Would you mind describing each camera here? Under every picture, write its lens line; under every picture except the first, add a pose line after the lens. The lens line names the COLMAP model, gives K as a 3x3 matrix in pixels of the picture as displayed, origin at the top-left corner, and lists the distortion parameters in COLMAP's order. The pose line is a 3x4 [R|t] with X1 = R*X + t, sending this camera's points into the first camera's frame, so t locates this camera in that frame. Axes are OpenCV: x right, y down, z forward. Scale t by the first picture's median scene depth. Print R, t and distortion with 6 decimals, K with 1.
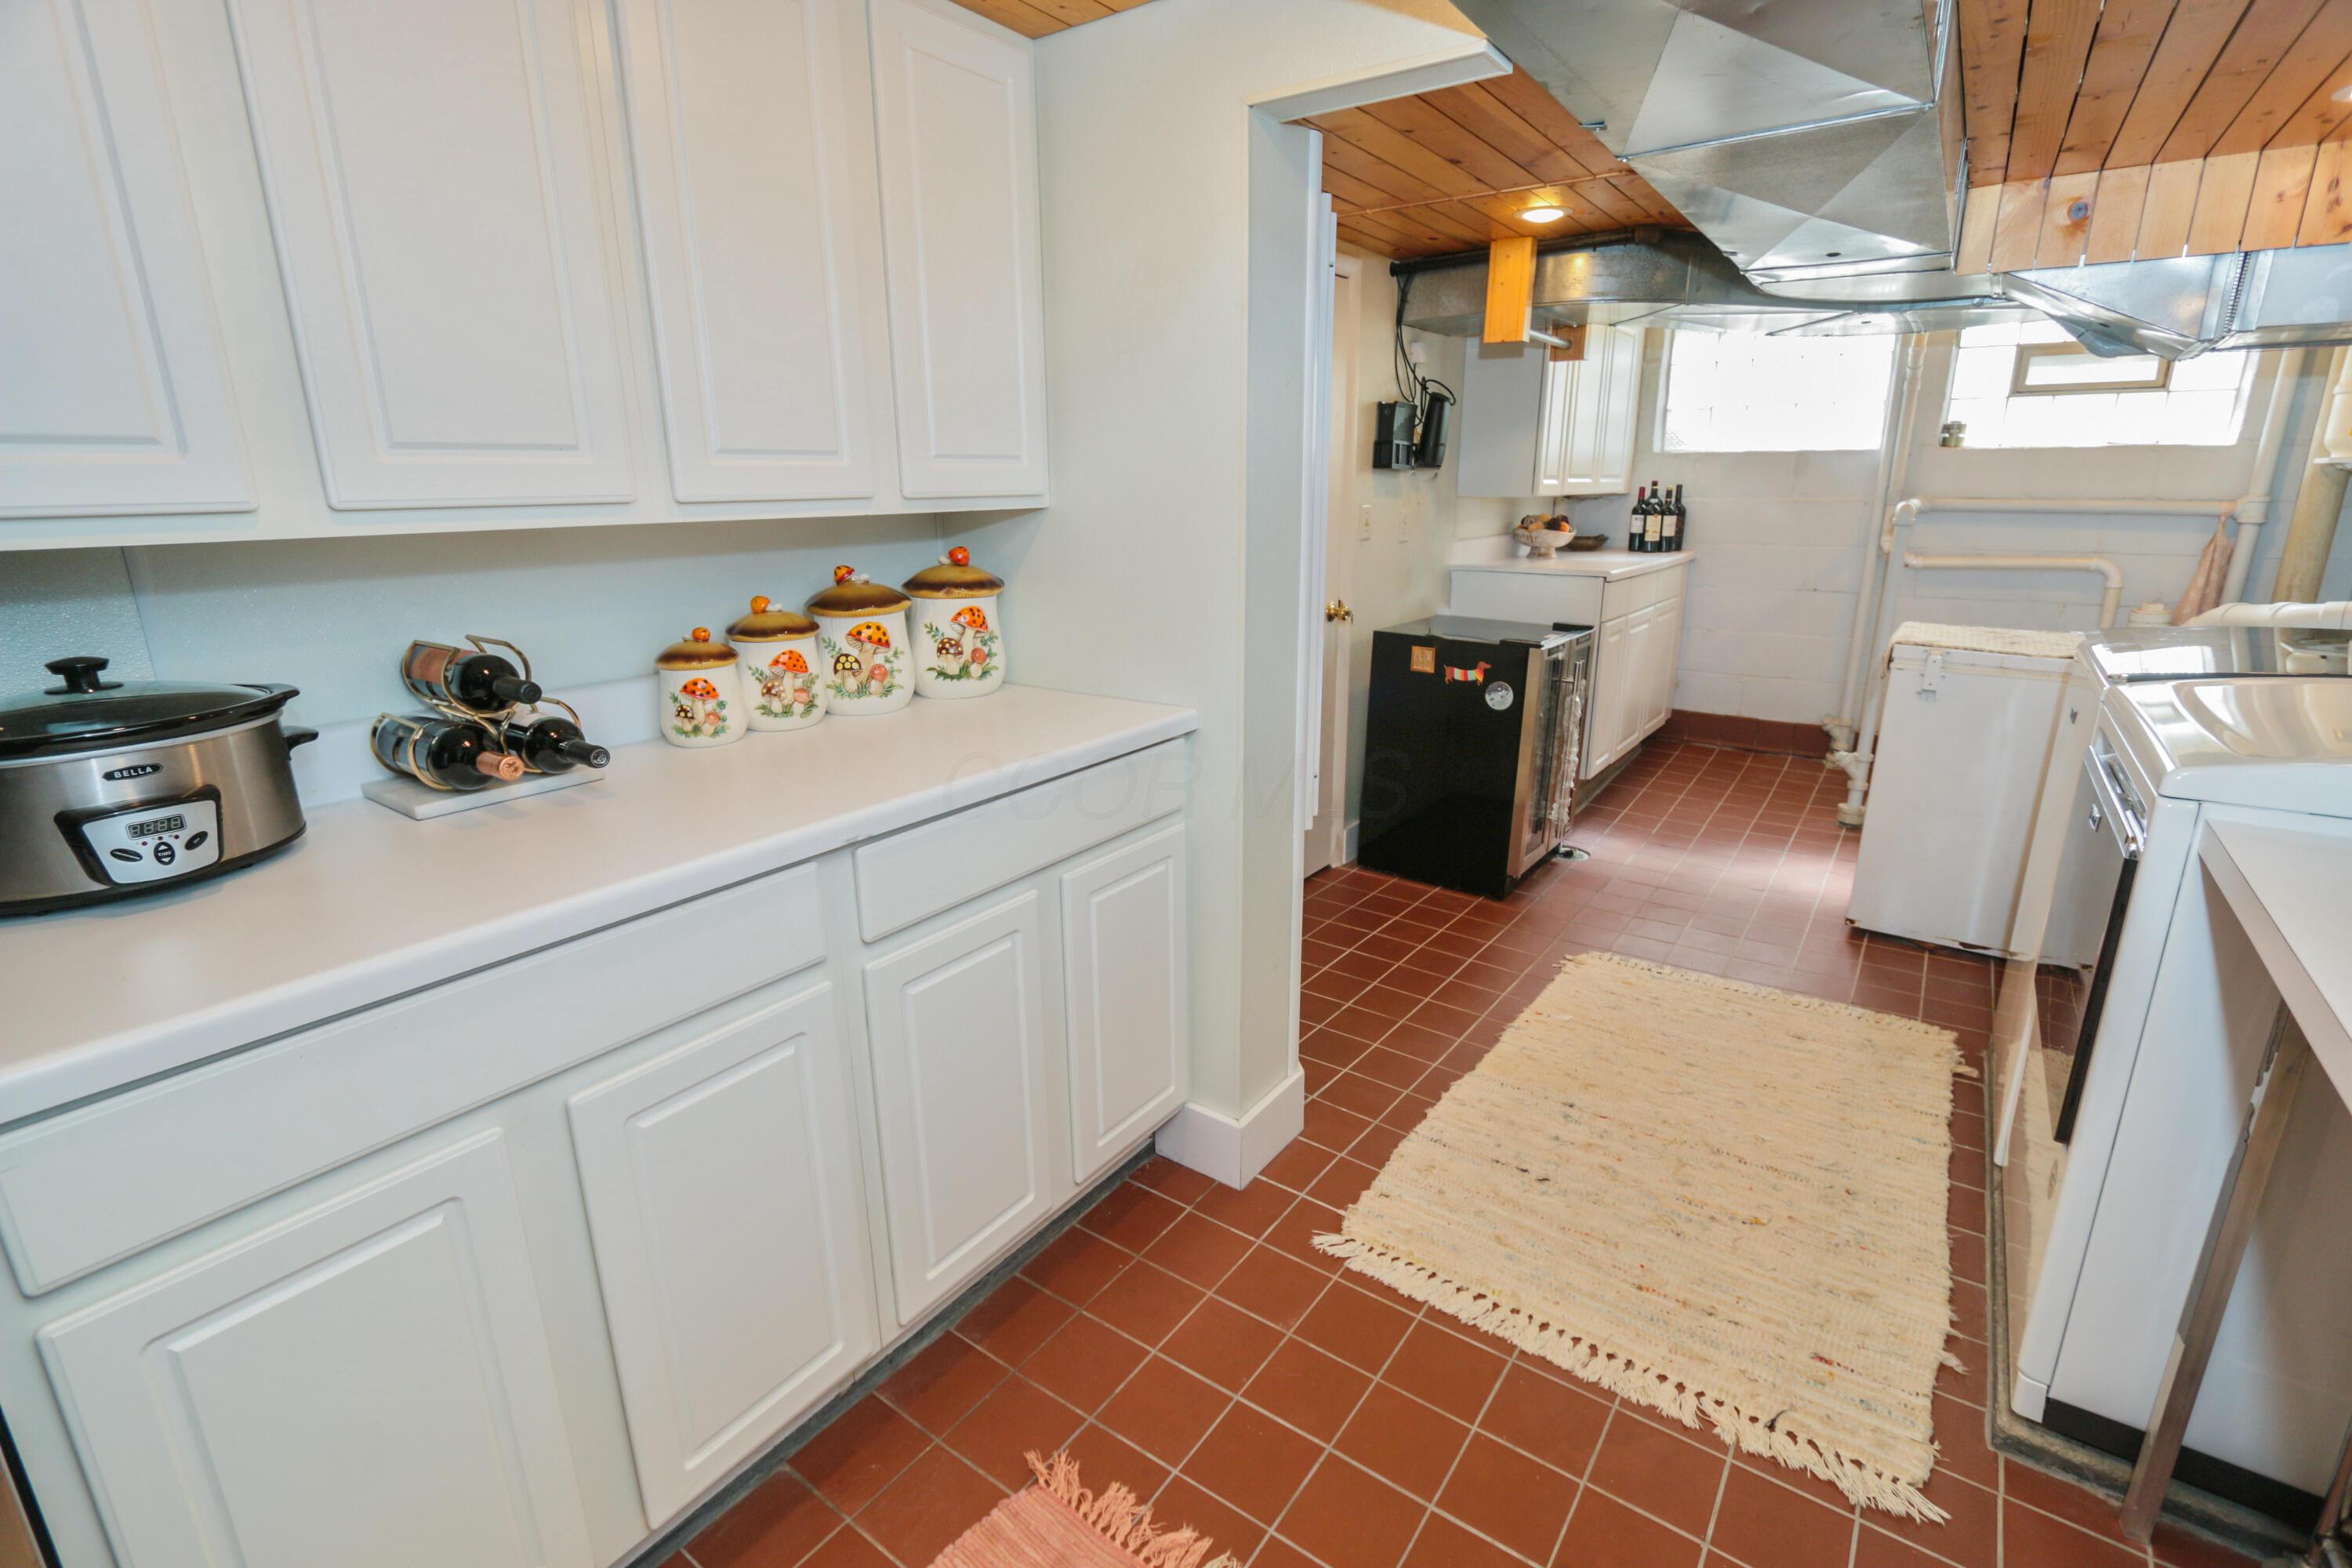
lens RADIAL K [[1121.4, 0, 1176.0], [0, 1121.4, 784.0], [0, 0, 1]] dist [-0.020245, 0.000730]
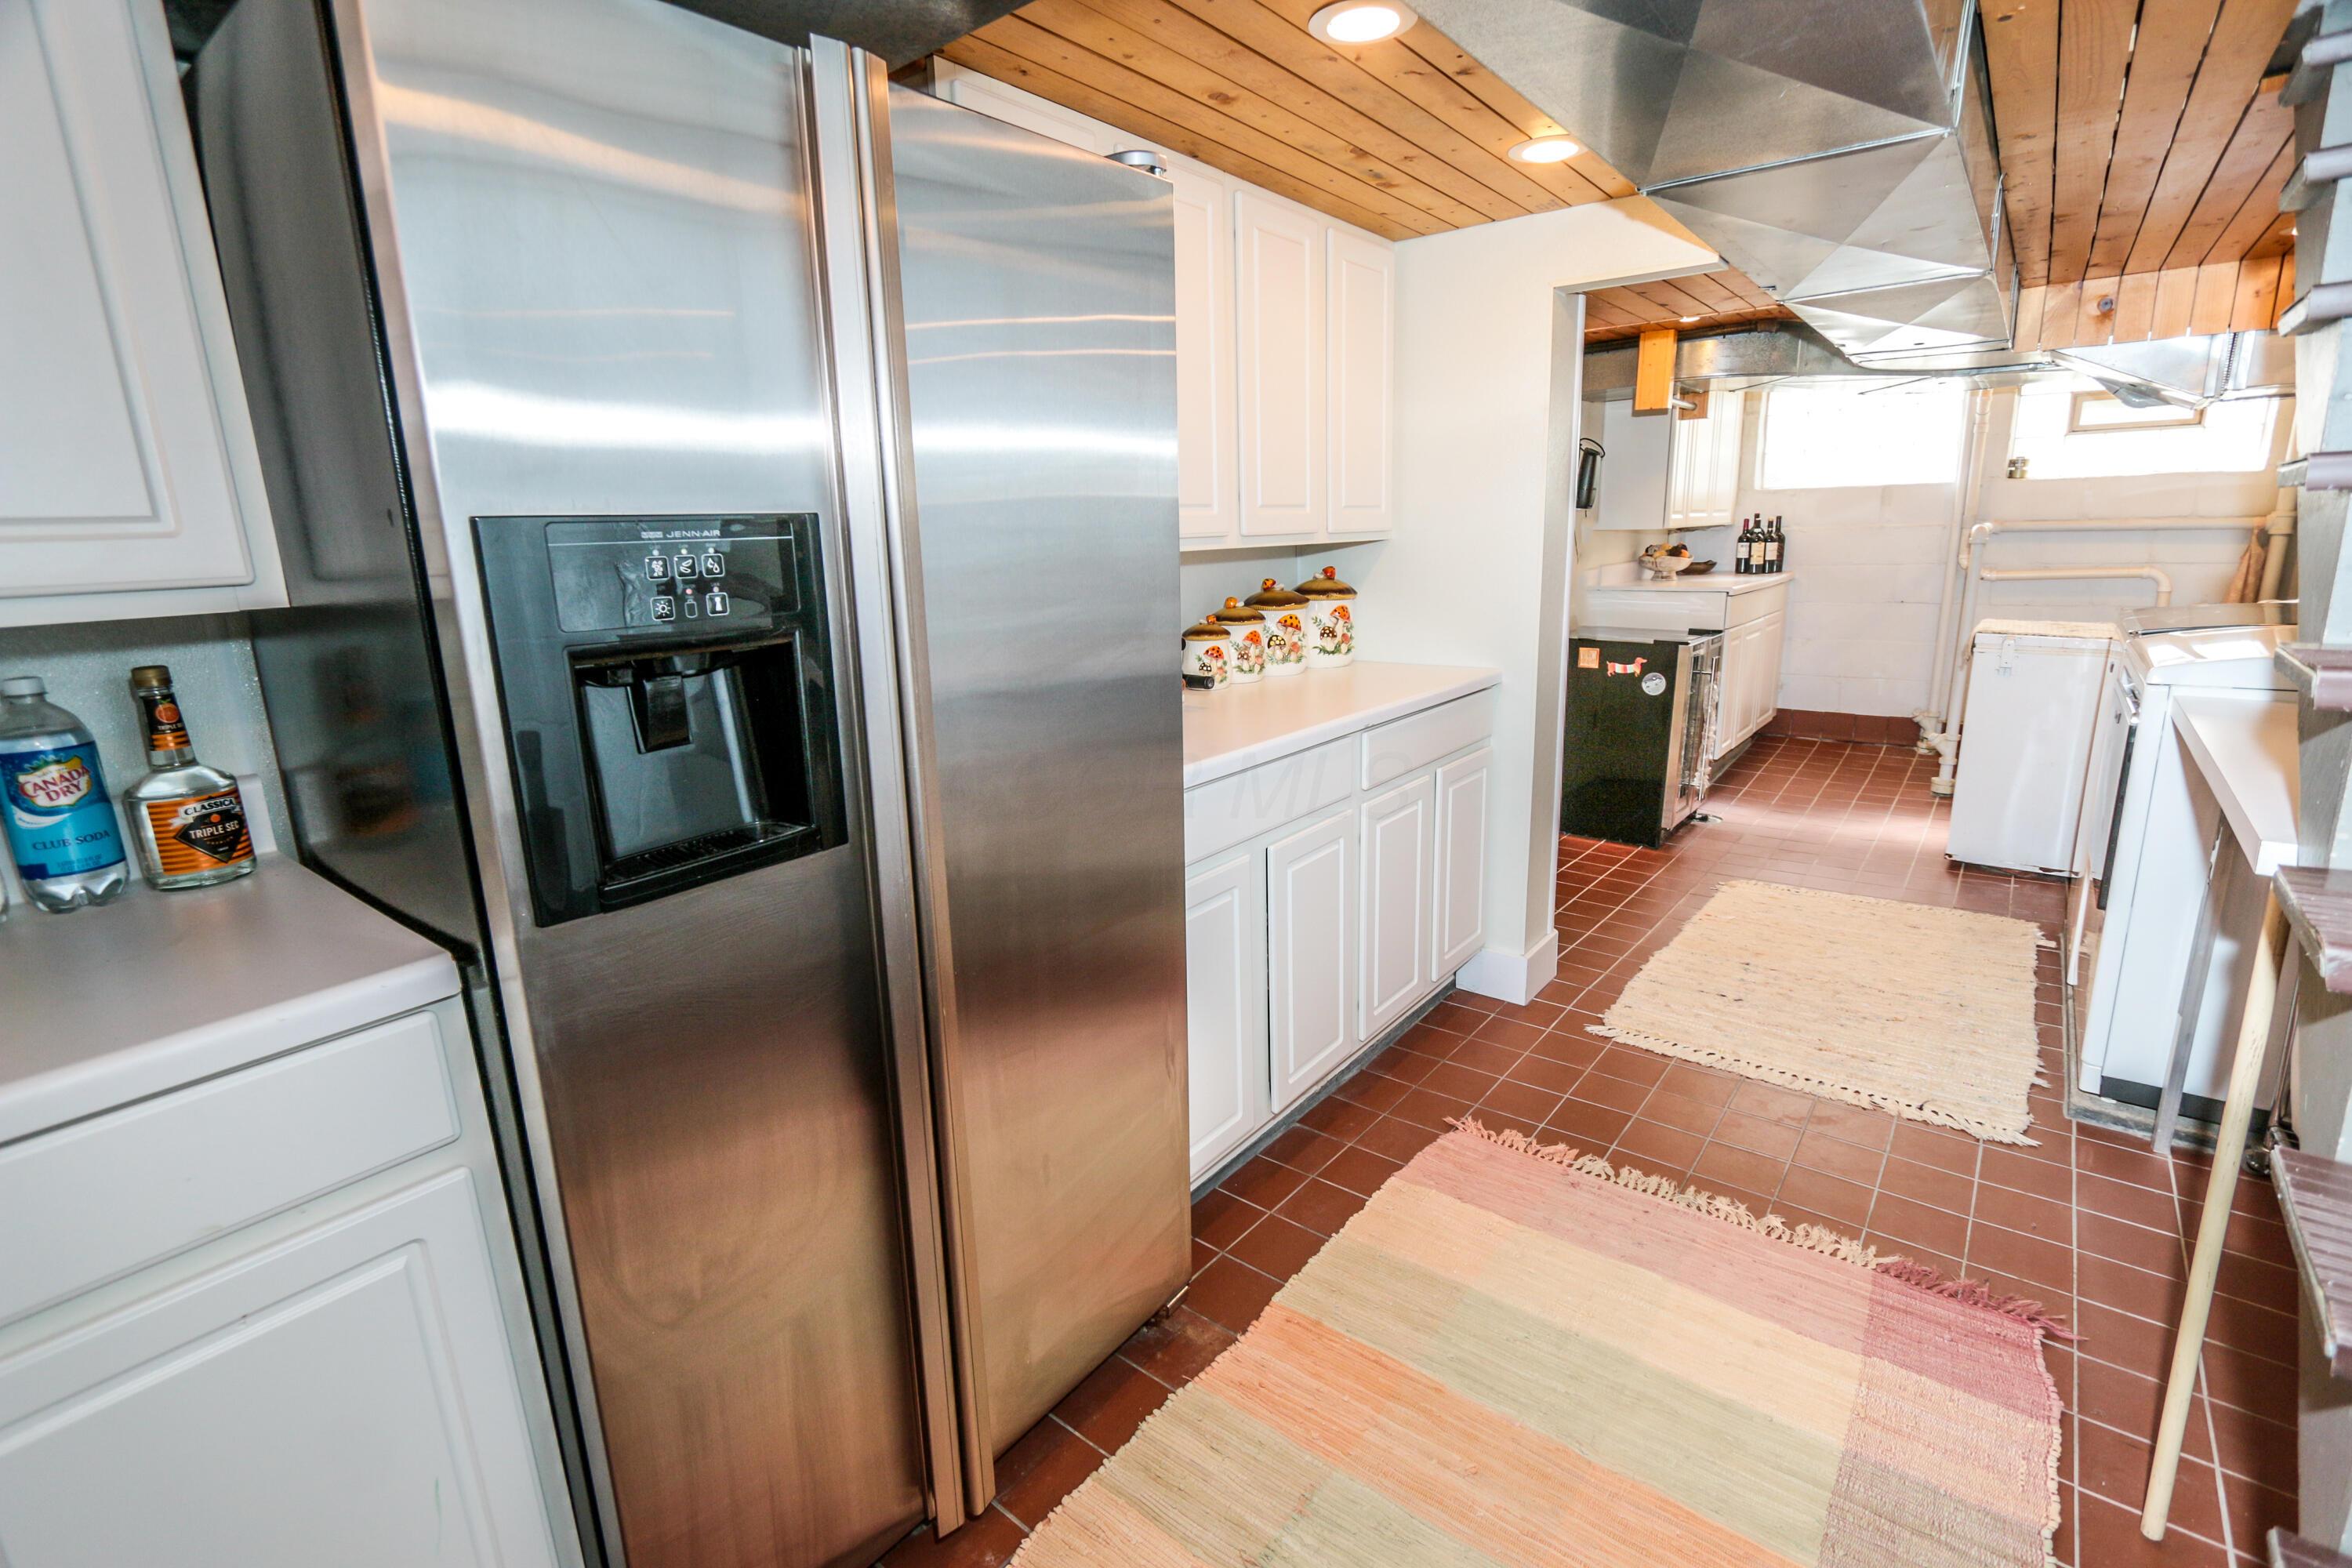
lens RADIAL K [[1104.8, 0, 1178.3], [0, 1104.8, 776.6], [0, 0, 1]] dist [-0.016990, 0.000552]
pose [[0.998369, -0.013422, -0.055495, -0.159587], [0.010983, 0.998970, -0.044028, 0.066158], [0.056029, 0.043347, 0.997488, -0.237084]]
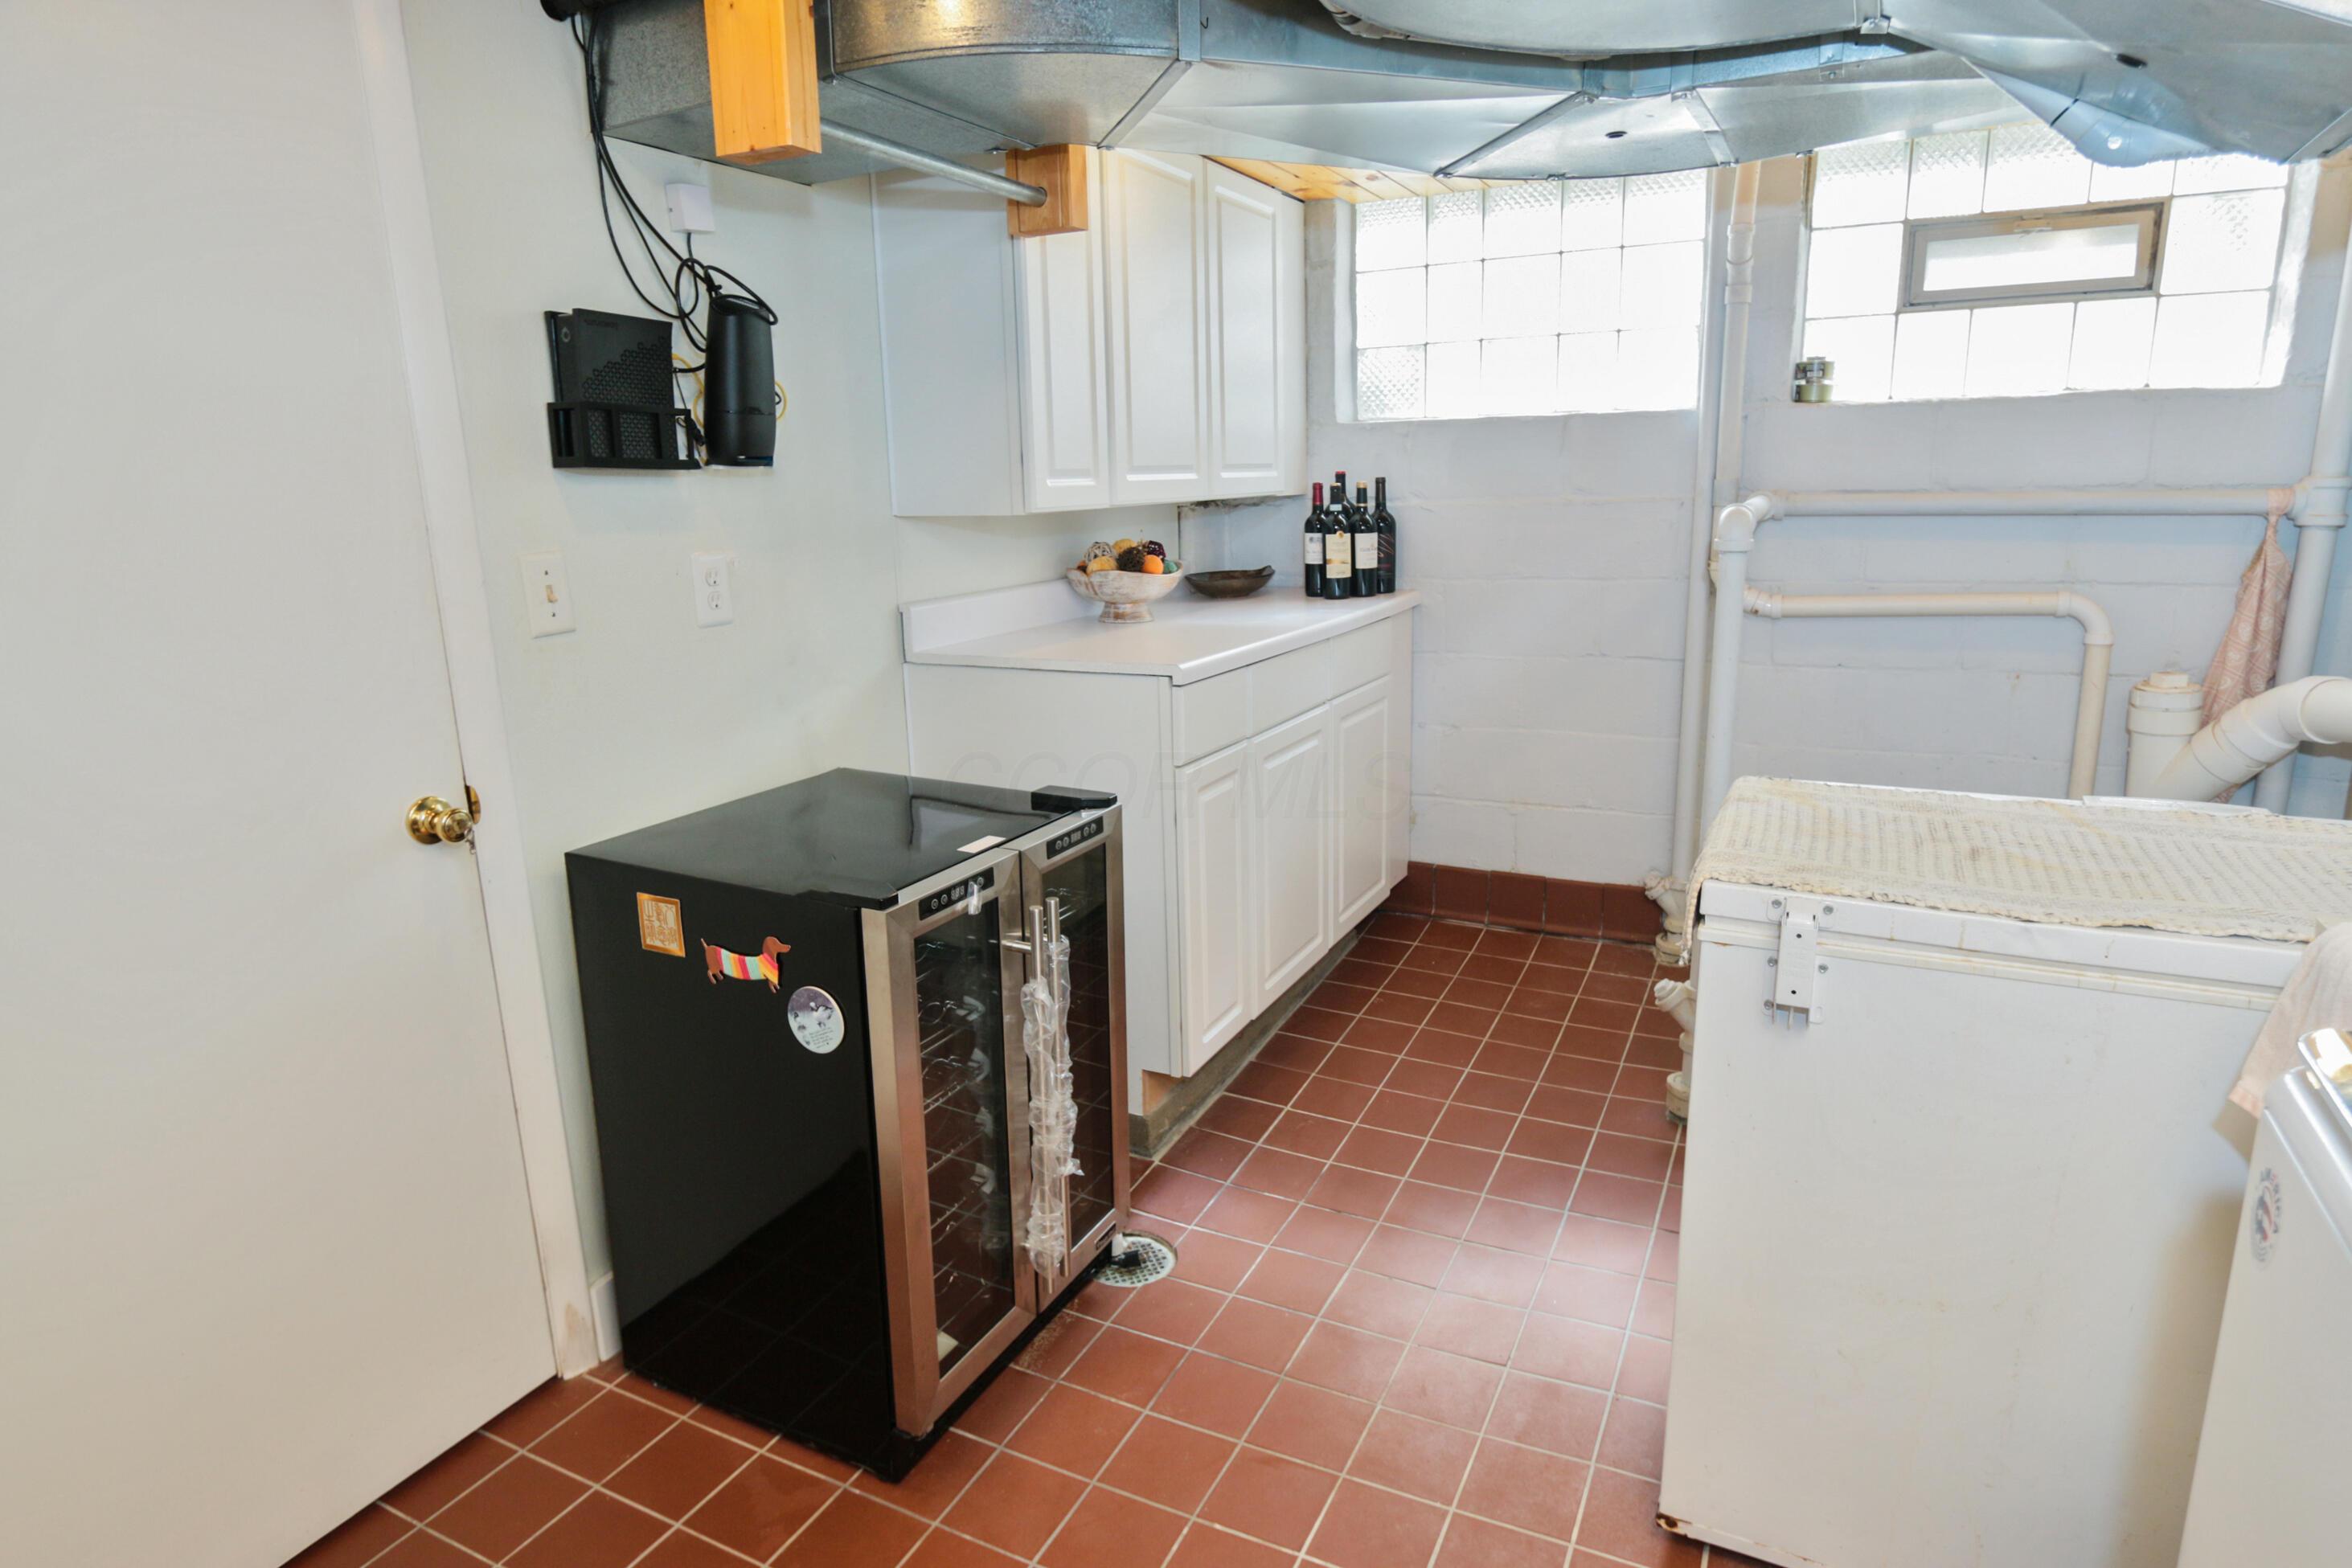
lens RADIAL K [[1400.1, 0, 1181.1], [0, 1400.1, 784.6], [0, 0, 1]] dist [-0.045689, 0.023169]
pose [[0.985834, -0.056955, 0.157756, 0.303944], [0.064264, 0.997064, -0.041625, -0.118201], [-0.154922, 0.051174, 0.986600, 0.425134]]
